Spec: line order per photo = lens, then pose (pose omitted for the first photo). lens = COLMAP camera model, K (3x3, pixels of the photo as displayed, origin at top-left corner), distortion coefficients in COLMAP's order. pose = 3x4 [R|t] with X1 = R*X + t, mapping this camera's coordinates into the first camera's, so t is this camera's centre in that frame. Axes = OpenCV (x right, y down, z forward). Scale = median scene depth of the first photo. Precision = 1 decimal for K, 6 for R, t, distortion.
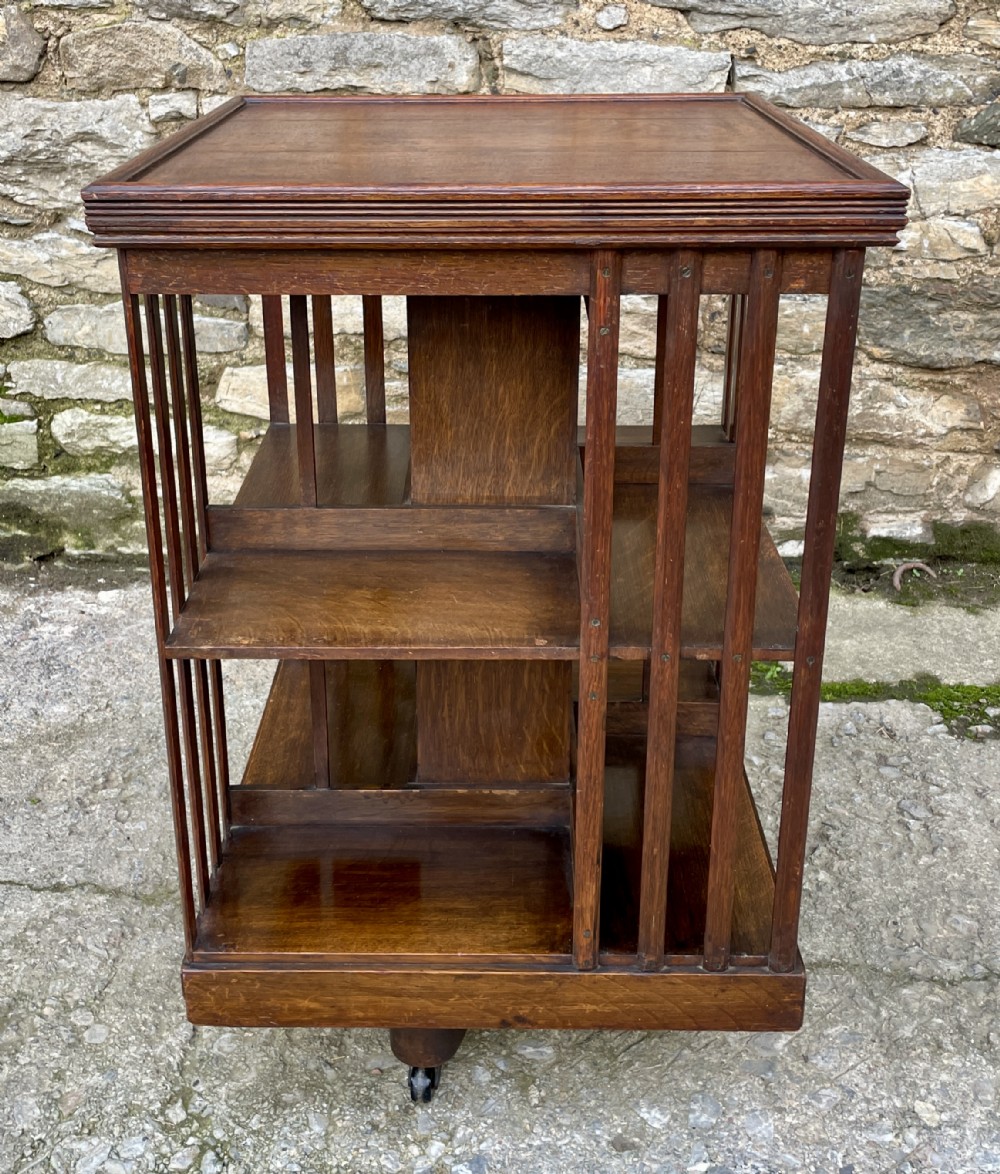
lens RADIAL K [[1338.0, 0, 478.5], [0, 1338.0, 446.1], [0, 0, 1]] dist [0.031749, 0.000000]
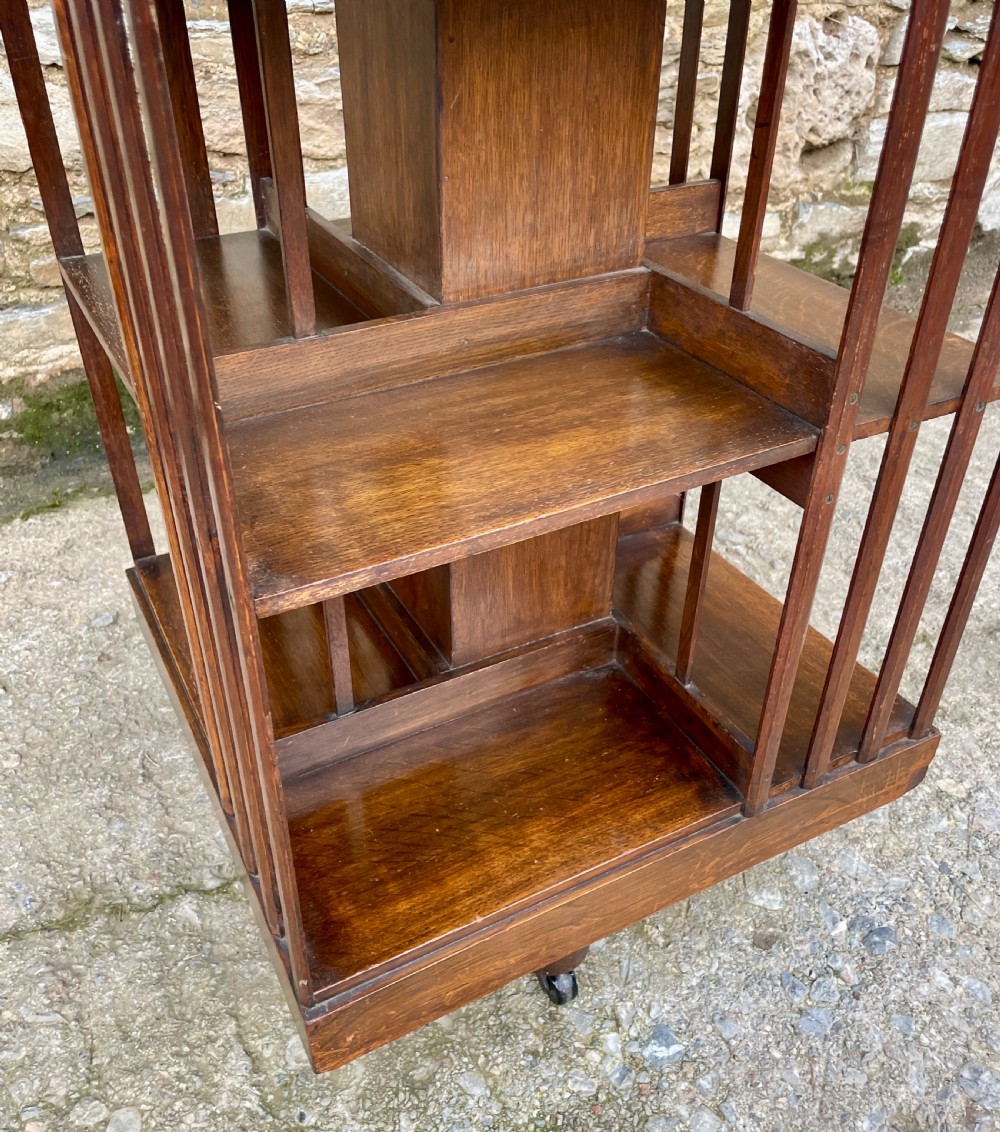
lens RADIAL K [[1014.8, 0, 486.7], [0, 1014.8, 568.3], [0, 0, 1]] dist [0.075511, -0.109846]
pose [[0.846114, -0.292718, 0.445429, -0.191124], [0.172176, 0.941000, 0.291332, 0.013531], [-0.504427, -0.169808, 0.846592, 0.328104]]
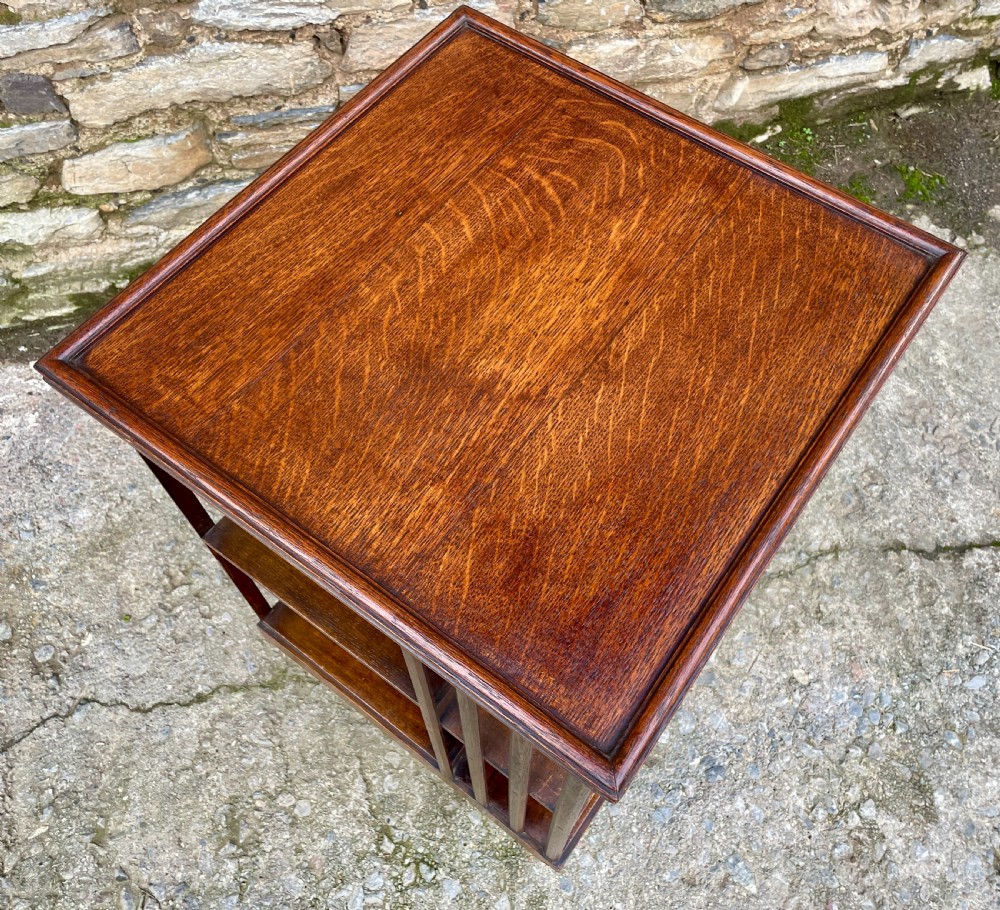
lens RADIAL K [[936.4, 0, 519.1], [0, 936.4, 444.8], [0, 0, 1]] dist [0.034318, 0.000000]
pose [[0.924101, -0.325619, 0.200023, -0.095957], [0.118721, 0.742138, 0.659649, -0.364749], [-0.363239, -0.585835, 0.724469, 0.269057]]
